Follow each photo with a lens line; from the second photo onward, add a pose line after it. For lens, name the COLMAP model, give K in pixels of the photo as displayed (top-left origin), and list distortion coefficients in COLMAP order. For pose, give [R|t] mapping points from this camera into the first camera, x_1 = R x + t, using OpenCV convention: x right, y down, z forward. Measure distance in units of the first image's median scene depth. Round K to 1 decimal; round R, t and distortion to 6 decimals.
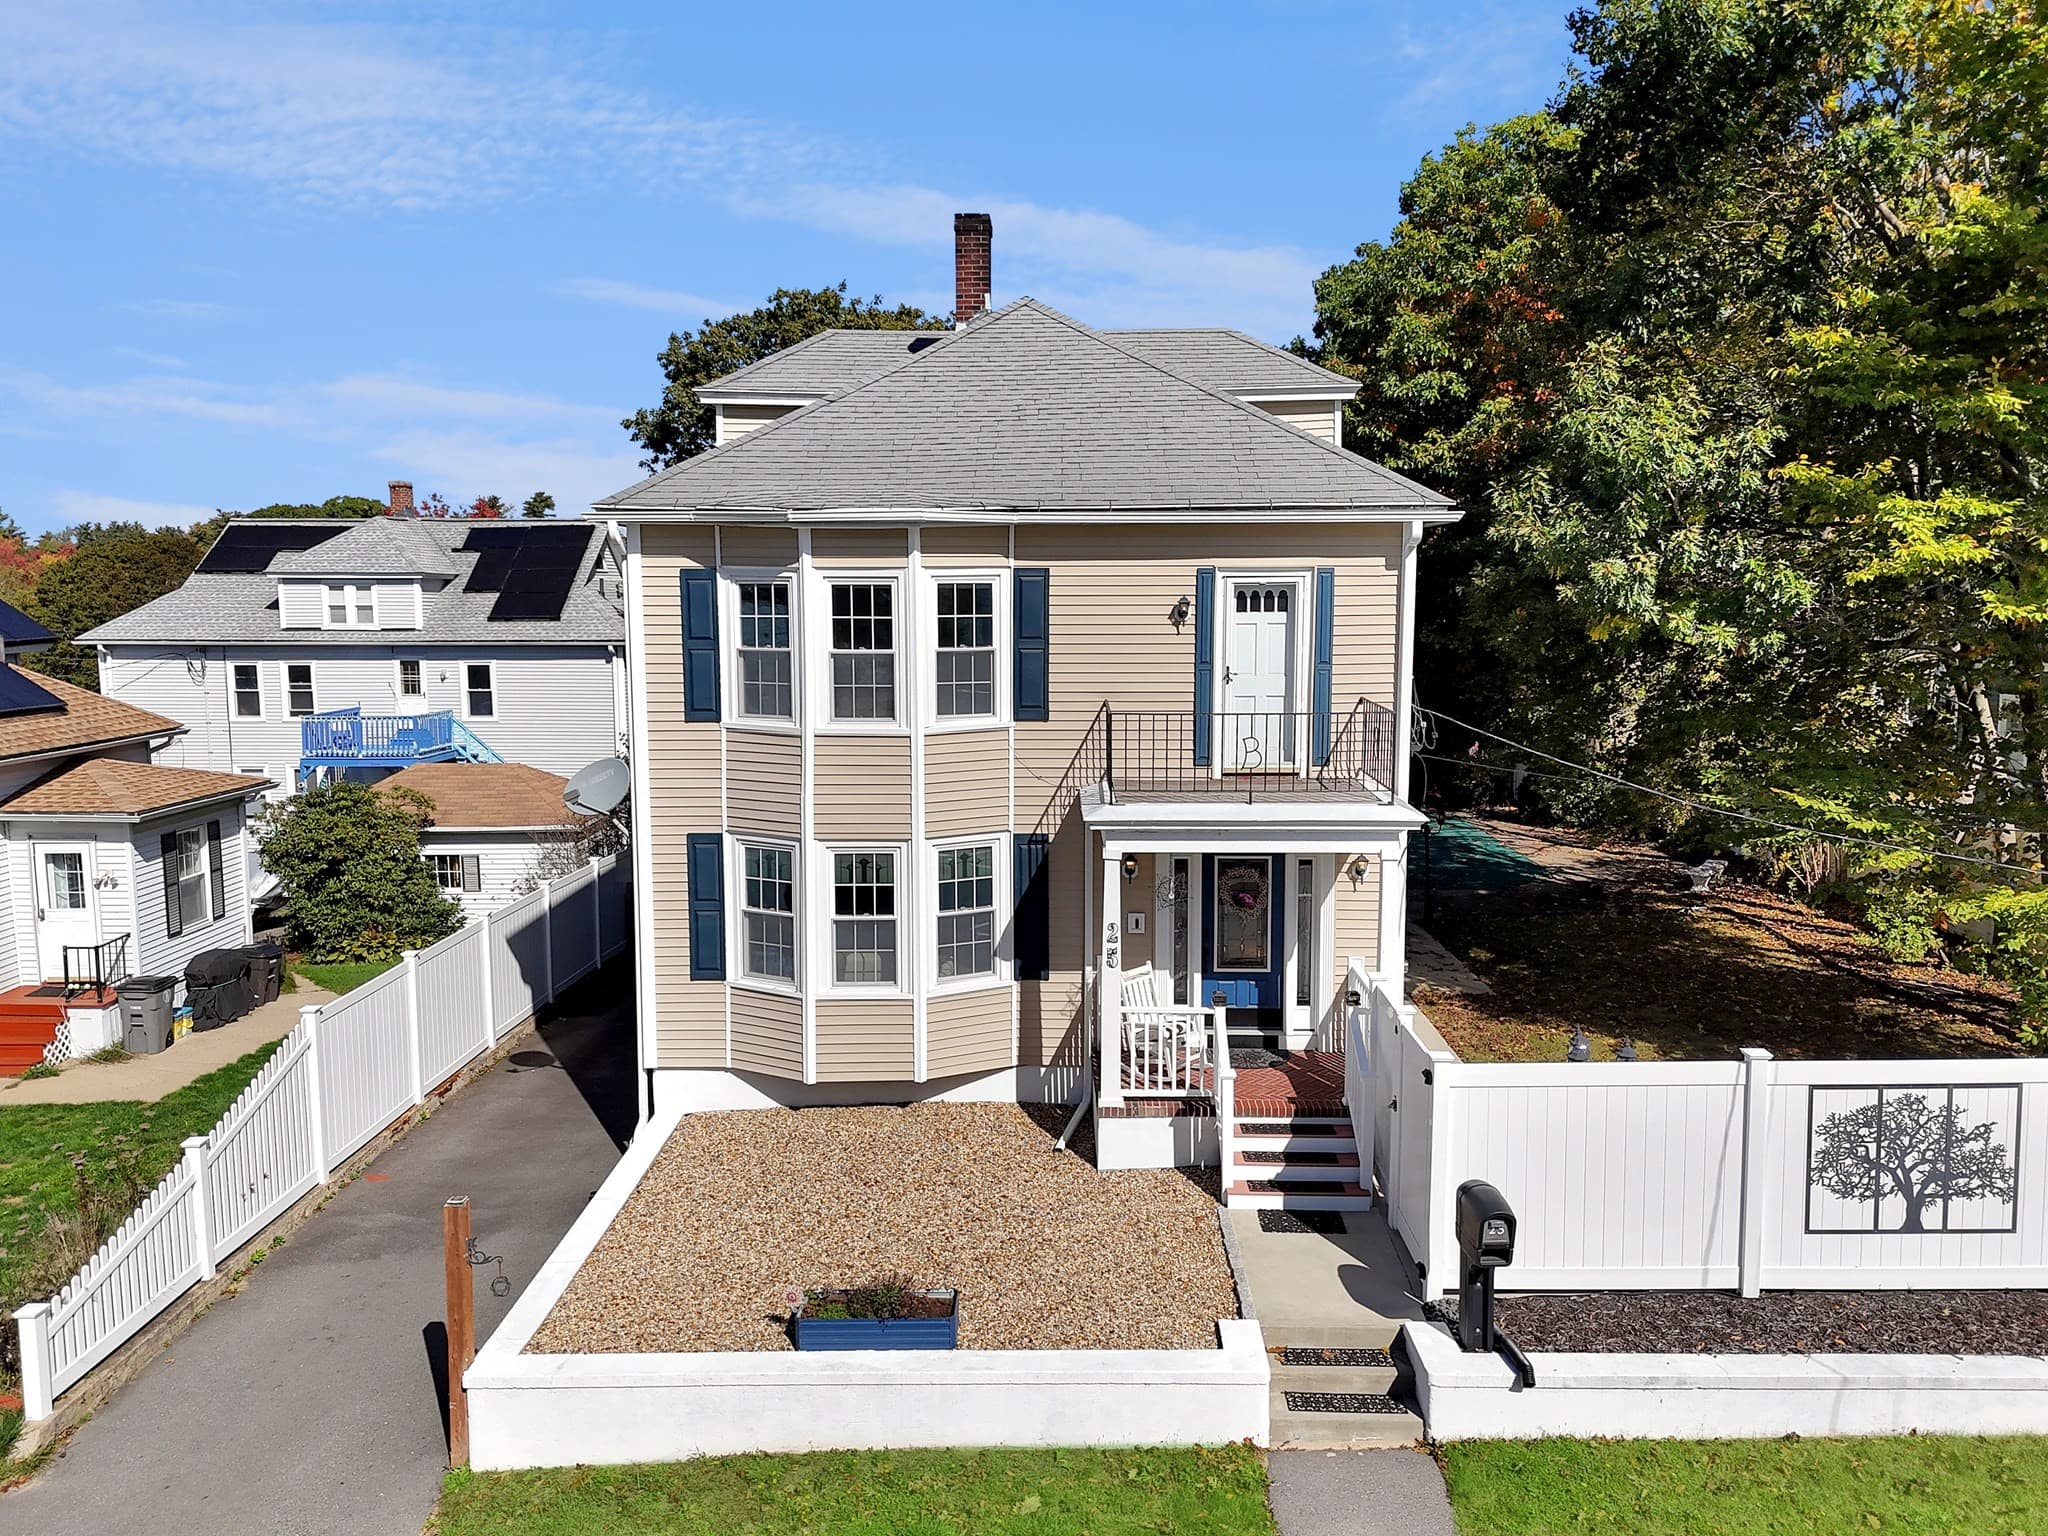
lens RADIAL K [[1482.0, 0, 1024.0], [0, 1482.0, 768.0], [0, 0, 1]] dist [0.083166, -0.077189]
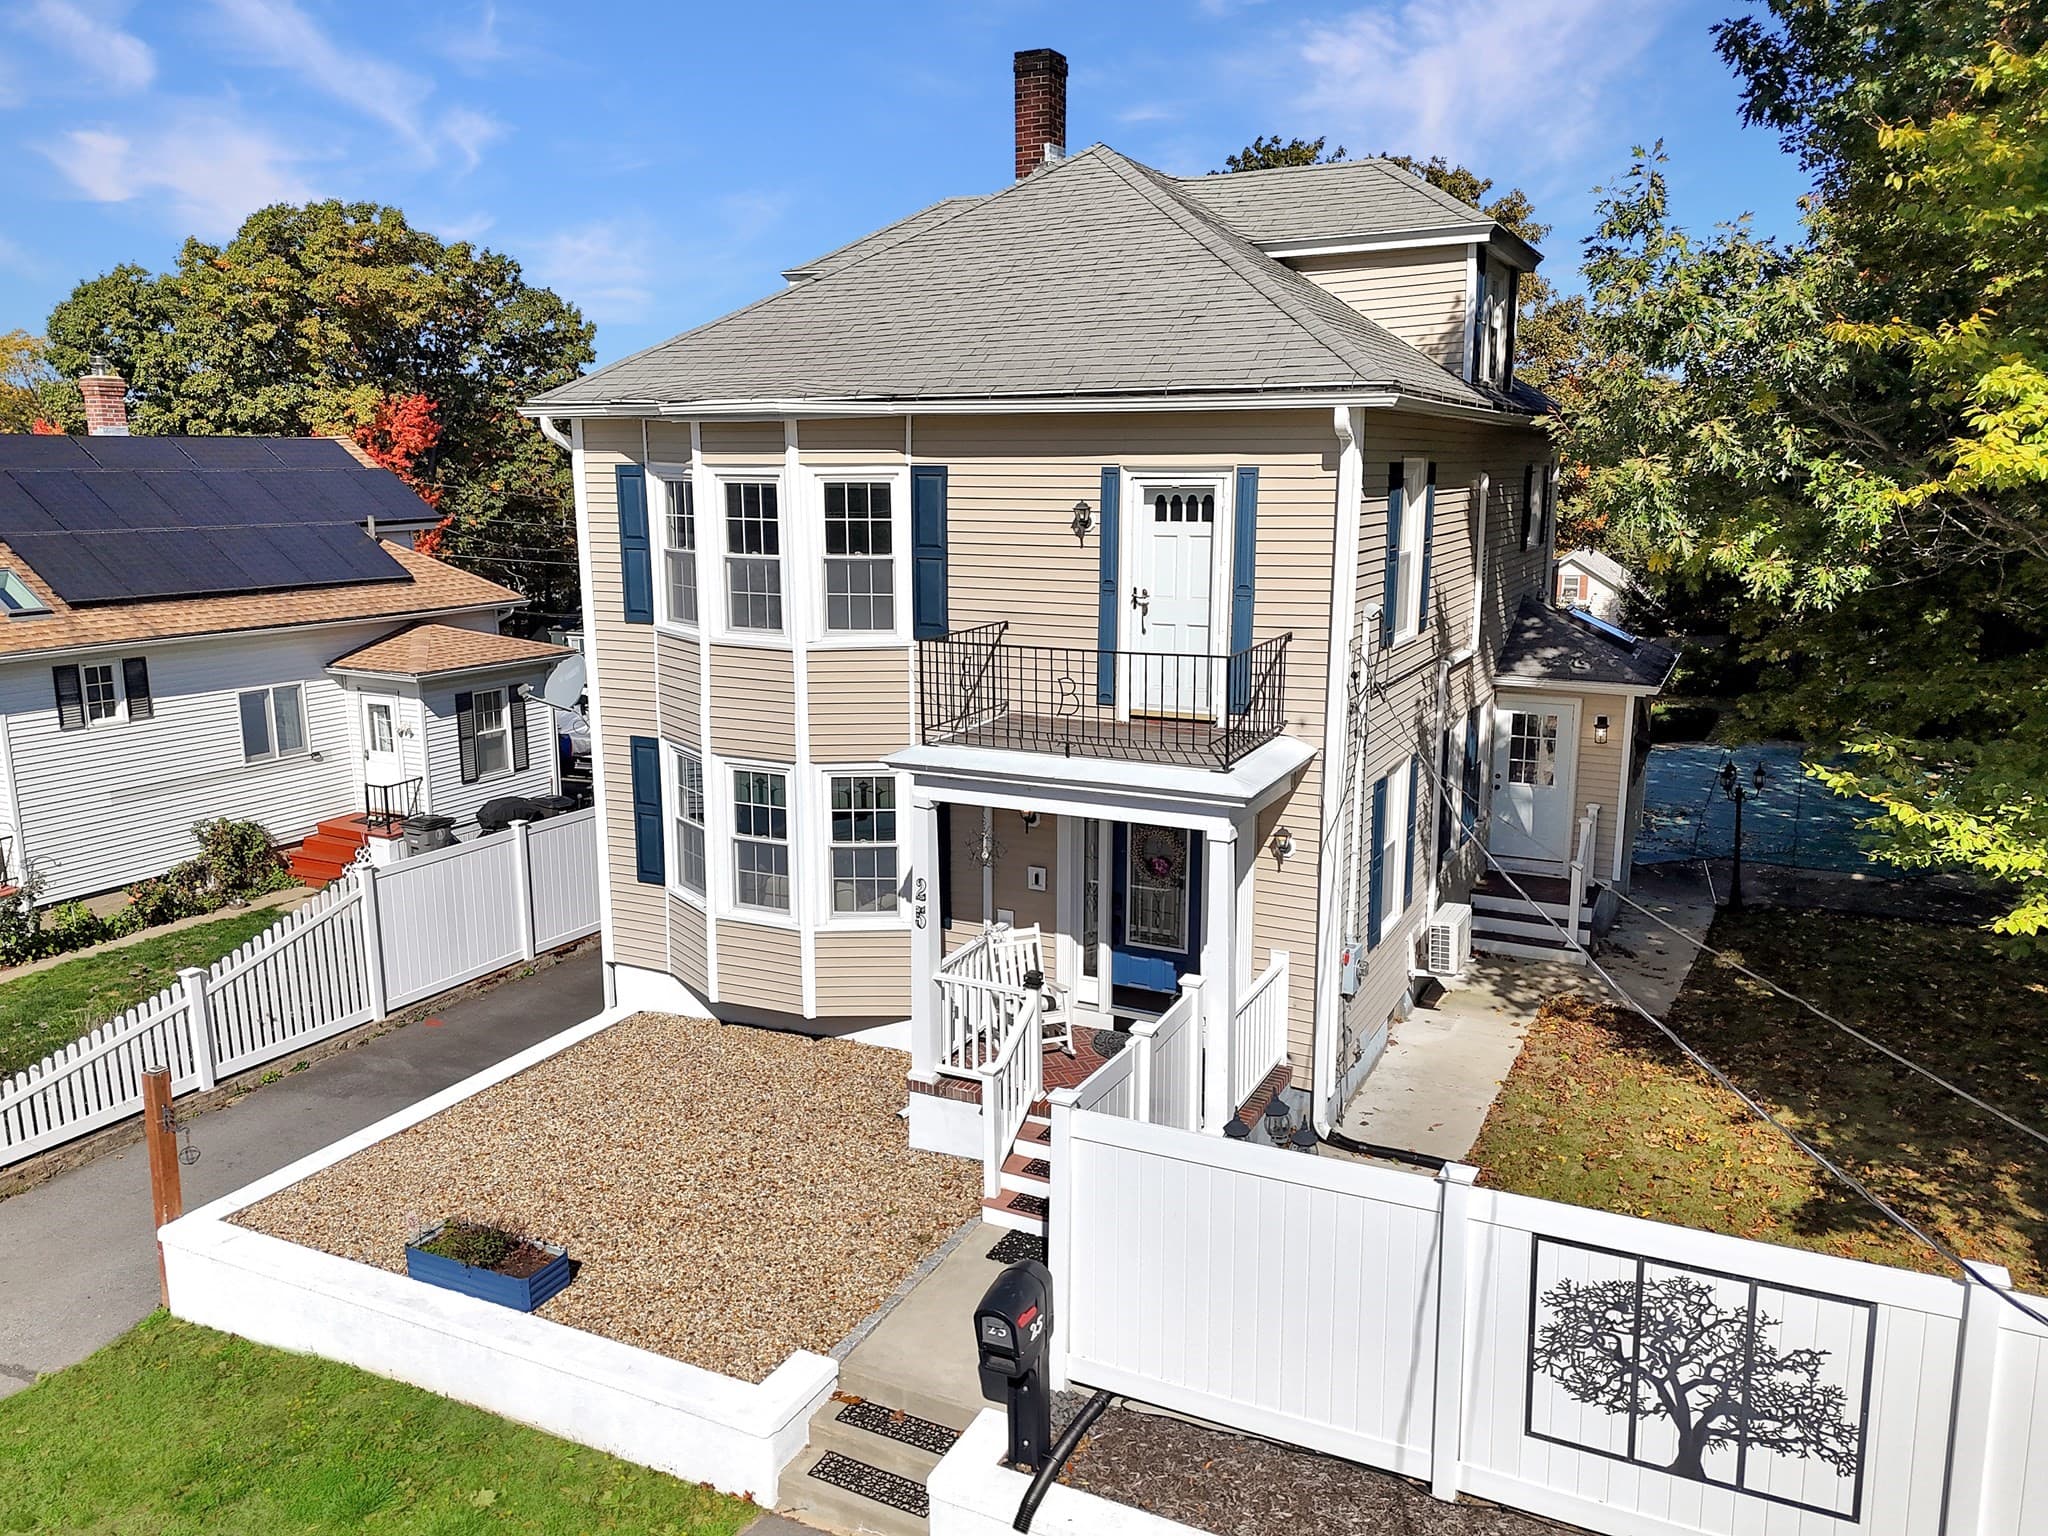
lens RADIAL K [[1482.0, 0, 1024.0], [0, 1482.0, 768.0], [0, 0, 1]] dist [0.083166, -0.077189]
pose [[0.904853, 0.088183, -0.416492, 0.439160], [-0.054883, 0.994311, 0.091286, -0.040506], [0.422173, -0.059742, 0.904545, 0.217992]]
